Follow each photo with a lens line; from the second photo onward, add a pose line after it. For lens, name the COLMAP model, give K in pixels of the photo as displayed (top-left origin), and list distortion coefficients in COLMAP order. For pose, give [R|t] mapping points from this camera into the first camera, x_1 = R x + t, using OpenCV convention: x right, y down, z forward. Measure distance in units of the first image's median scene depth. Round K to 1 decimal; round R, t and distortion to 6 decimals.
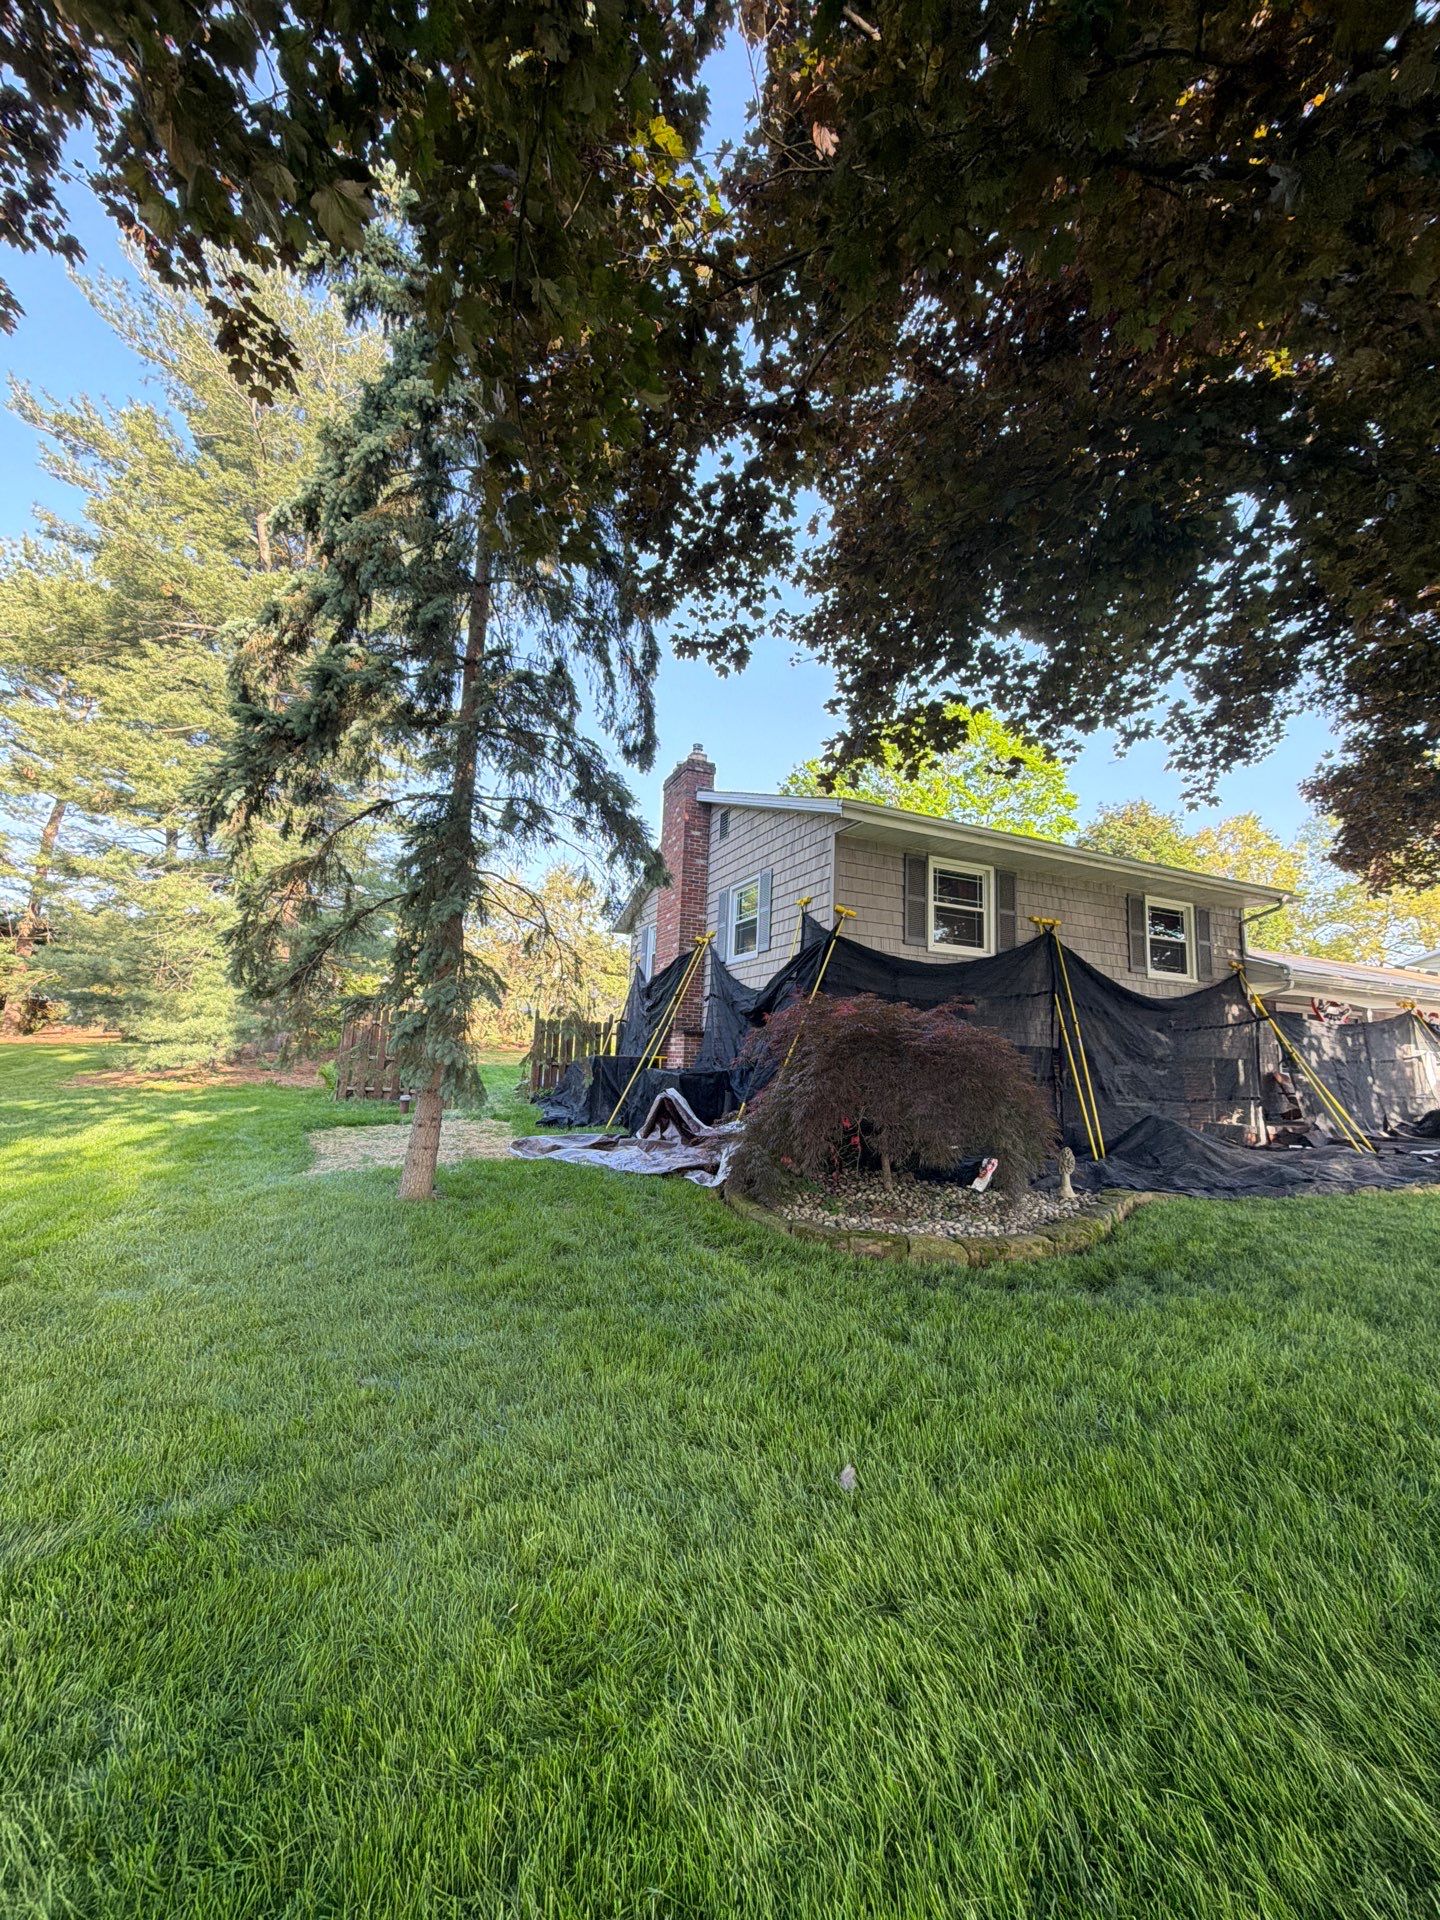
lens RADIAL K [[778.9, 0, 720.0], [0, 778.9, 960.0], [0, 0, 1]] dist [0.000482, 0.000001]
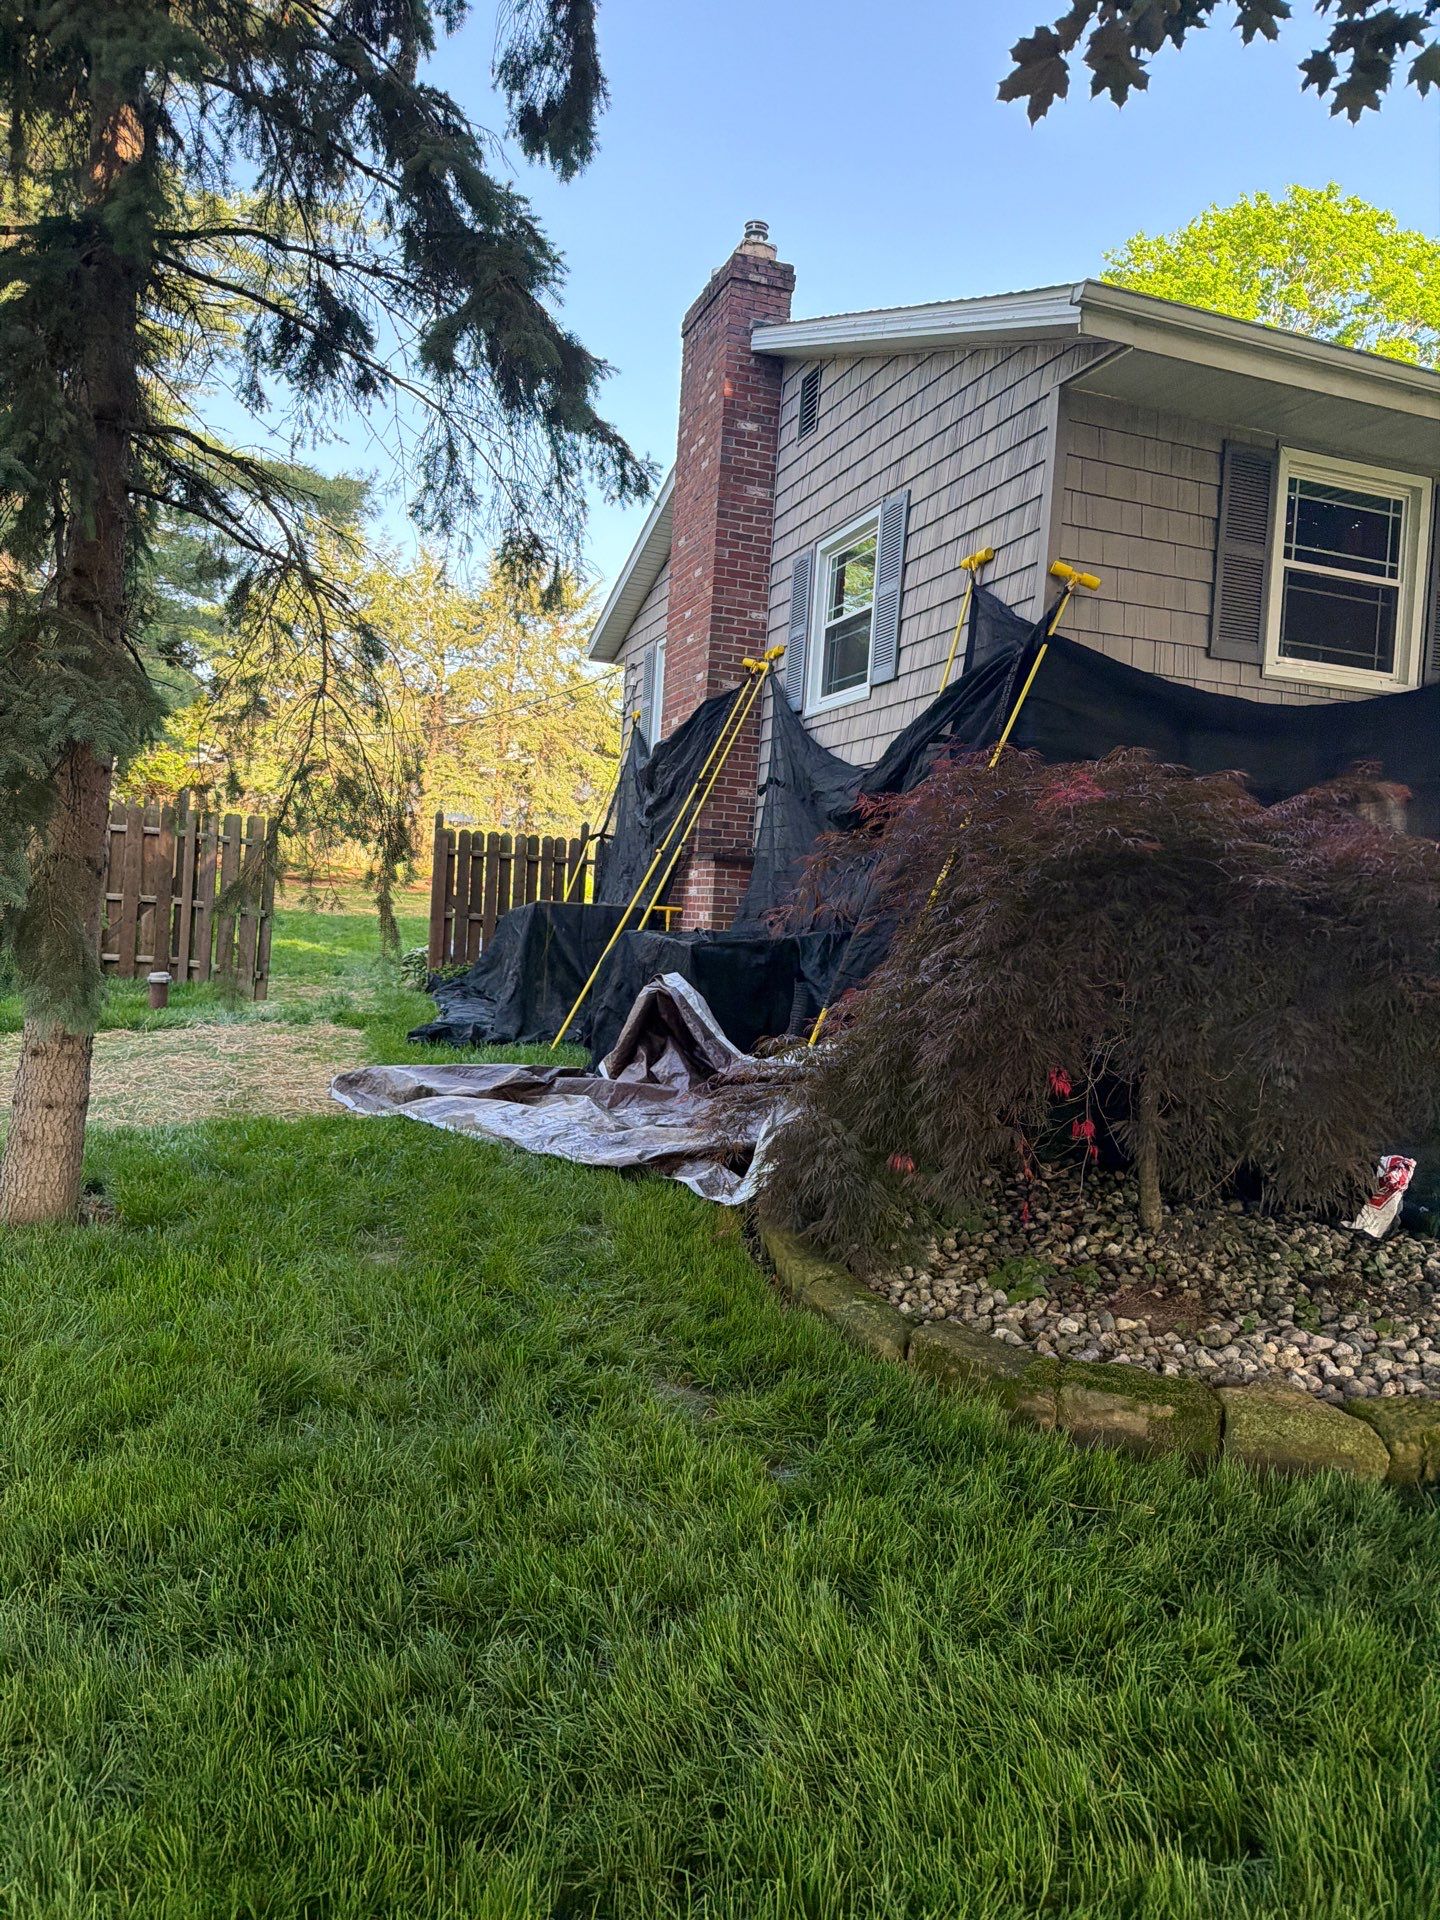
lens RADIAL K [[1282.0, 0, 720.0], [0, 1282.0, 960.0], [0, 0, 1]] dist [0.151564, -0.279037]
pose [[0.996338, 0.022353, -0.082534, 0.029719], [-0.008726, 0.986766, 0.161913, 0.030708], [0.085061, -0.160600, 0.983347, 0.238886]]
